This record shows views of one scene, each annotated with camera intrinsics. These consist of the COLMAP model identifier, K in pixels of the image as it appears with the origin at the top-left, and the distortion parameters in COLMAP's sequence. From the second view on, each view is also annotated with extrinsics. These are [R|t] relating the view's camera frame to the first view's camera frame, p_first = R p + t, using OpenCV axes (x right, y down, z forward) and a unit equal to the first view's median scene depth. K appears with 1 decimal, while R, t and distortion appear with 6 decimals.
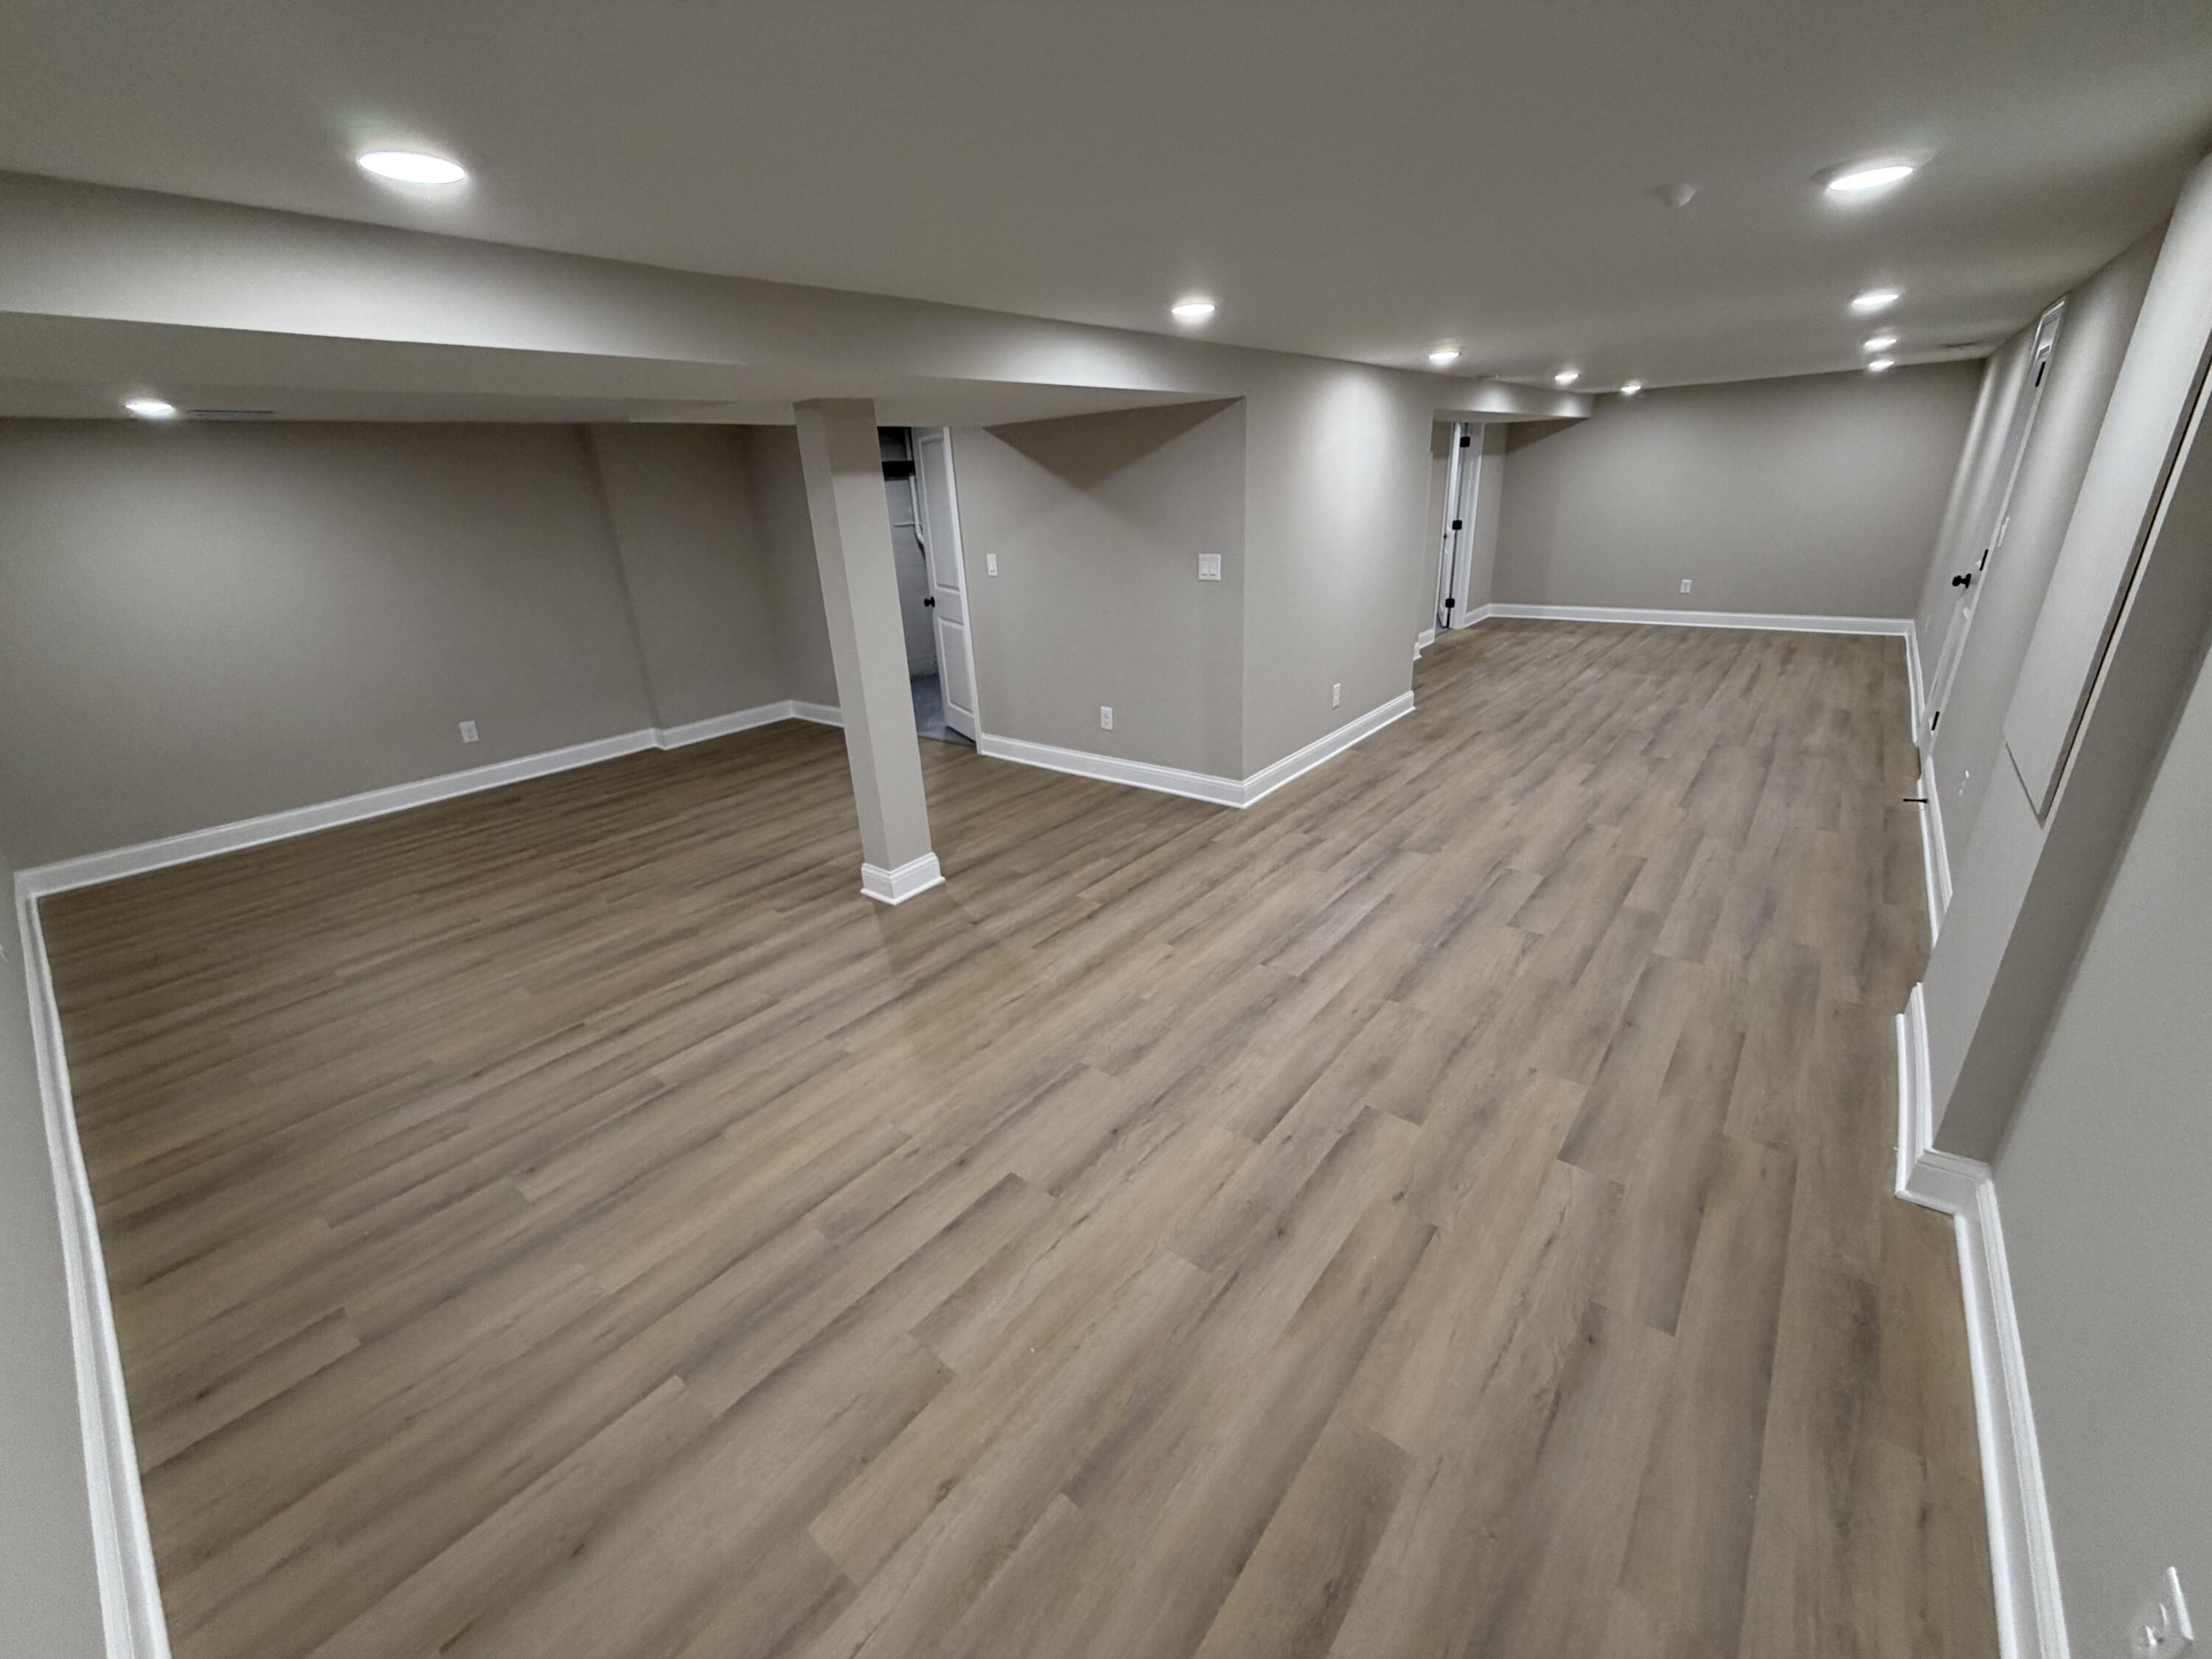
lens RADIAL K [[881.6, 0, 1100.1], [0, 881.6, 830.4], [0, 0, 1]] dist [-0.001037, 0.000283]
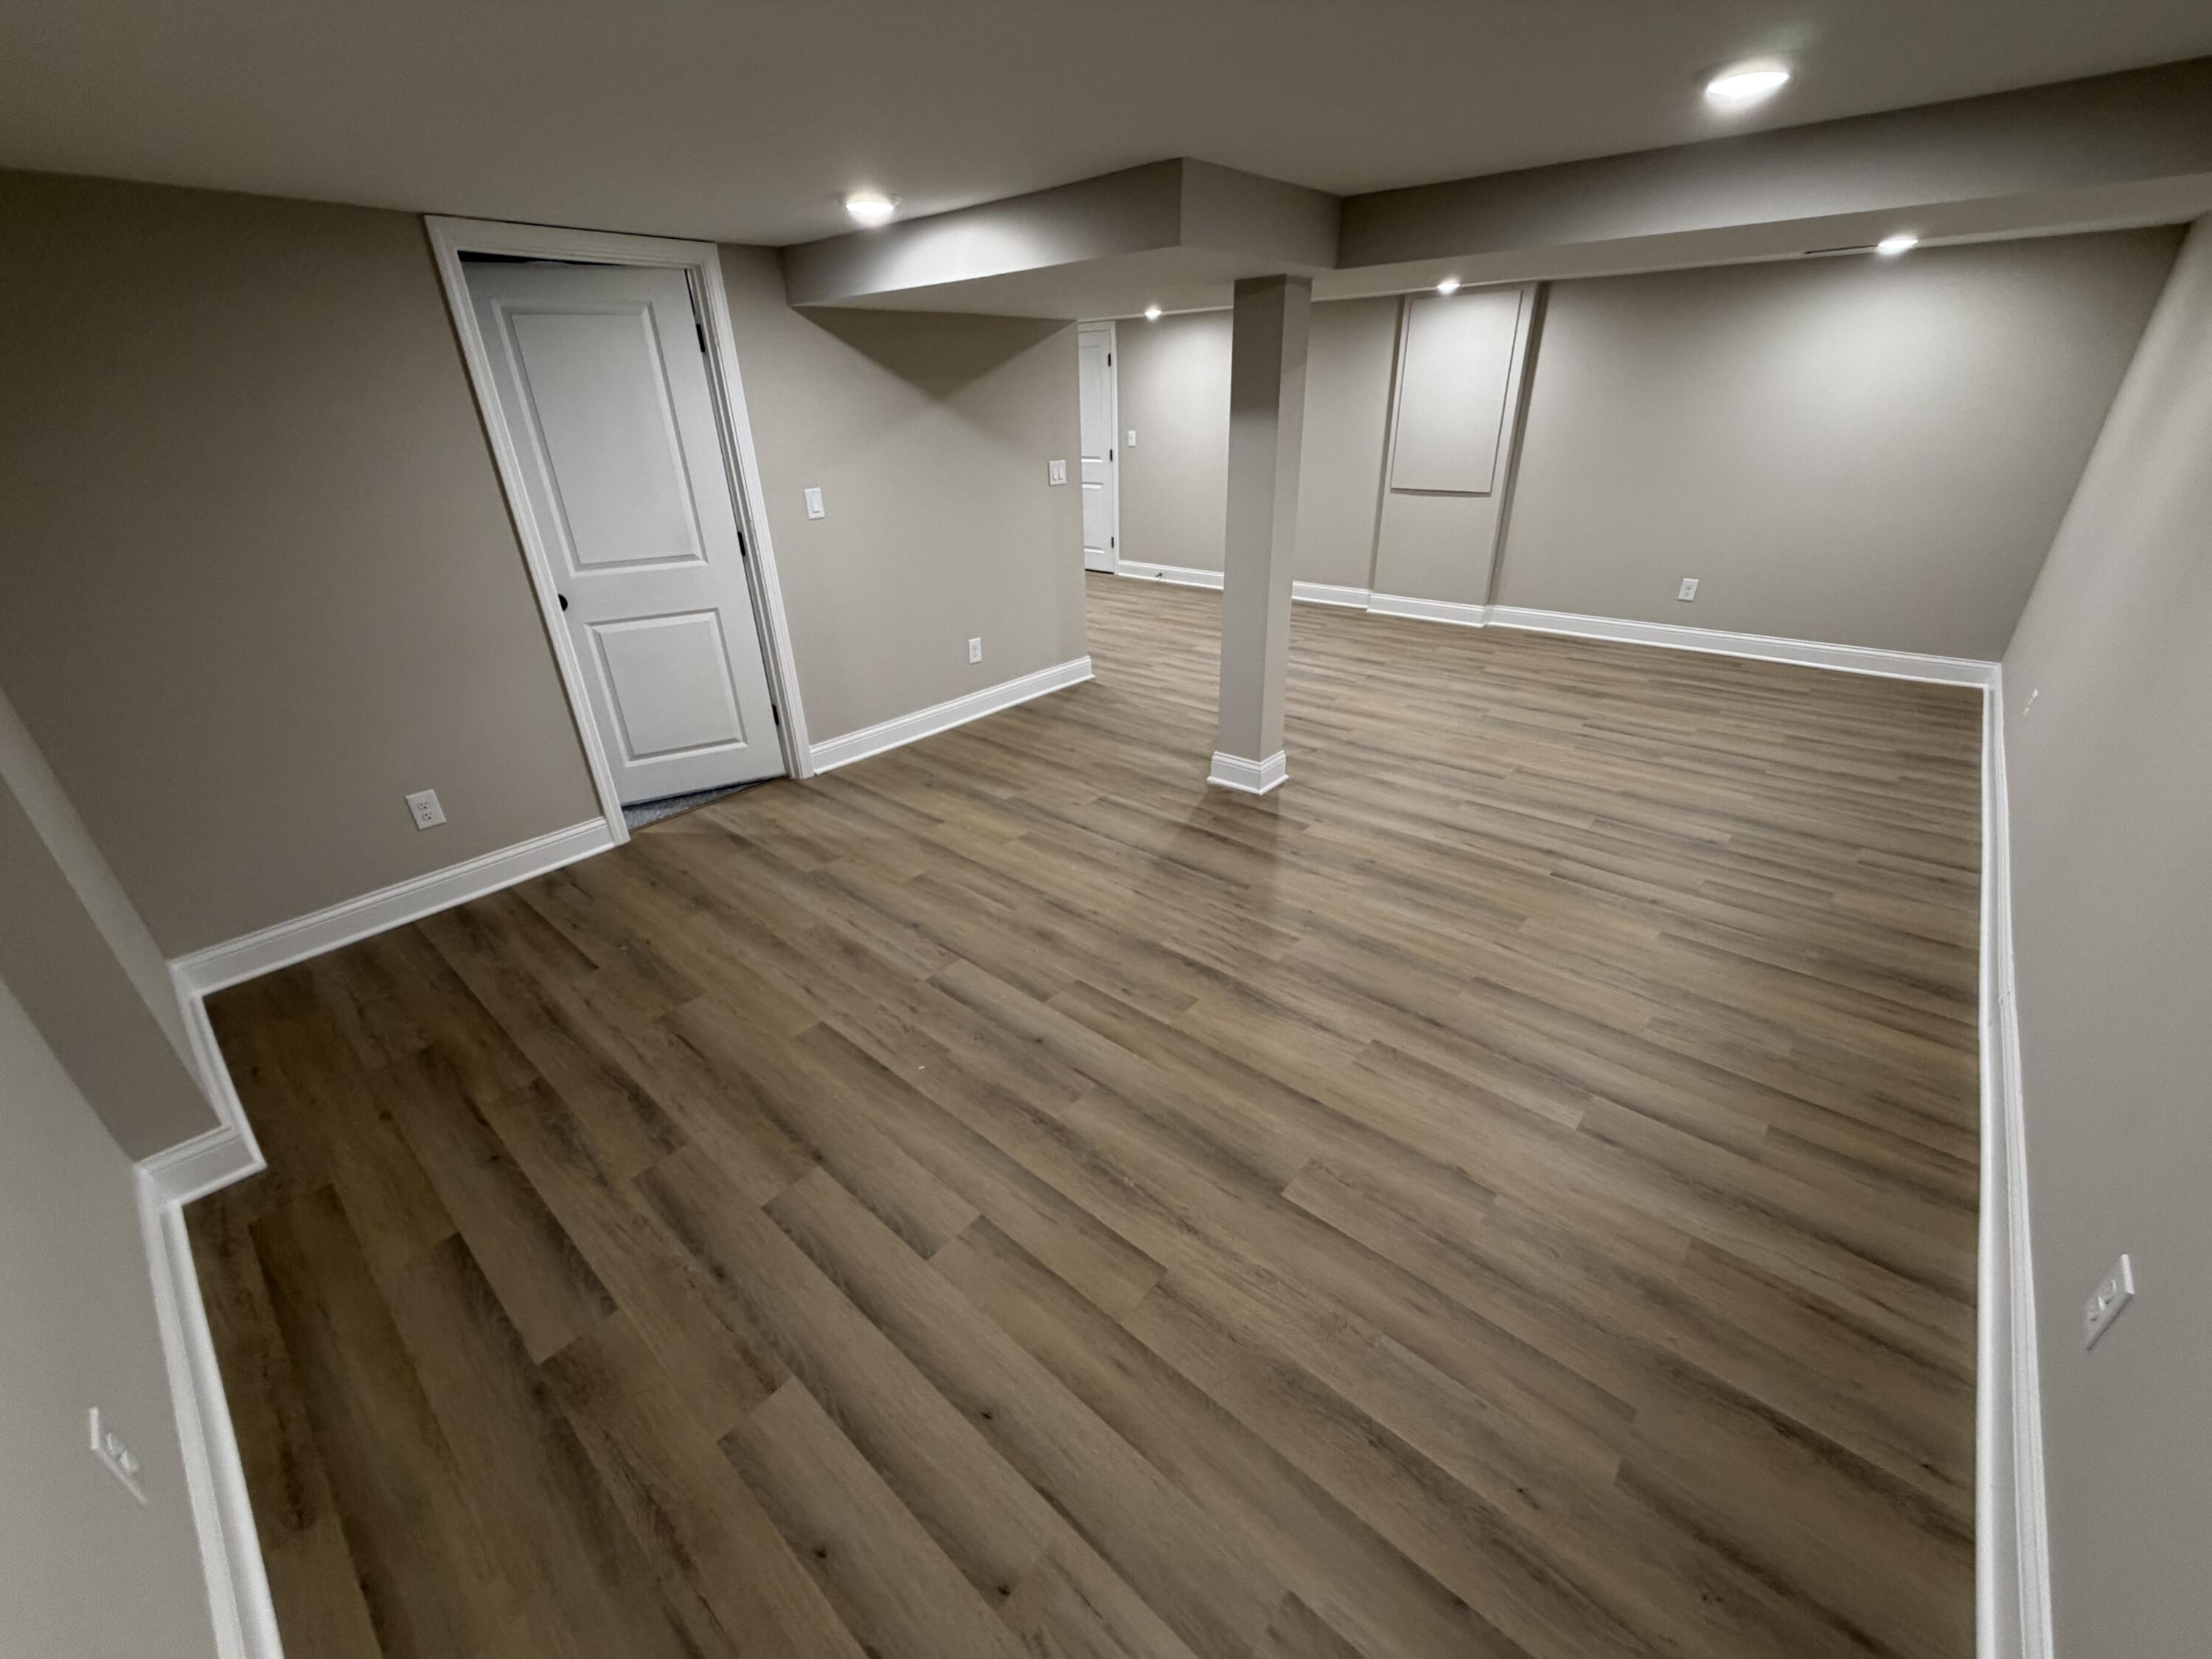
lens RADIAL K [[881.6, 0, 1100.1], [0, 881.6, 830.4], [0, 0, 1]] dist [-0.001037, 0.000283]
pose [[0.039150, -0.400524, 0.915450, -1.333968], [0.387978, 0.850366, 0.355457, -0.354723], [-0.920837, 0.341259, 0.188686, 1.097423]]
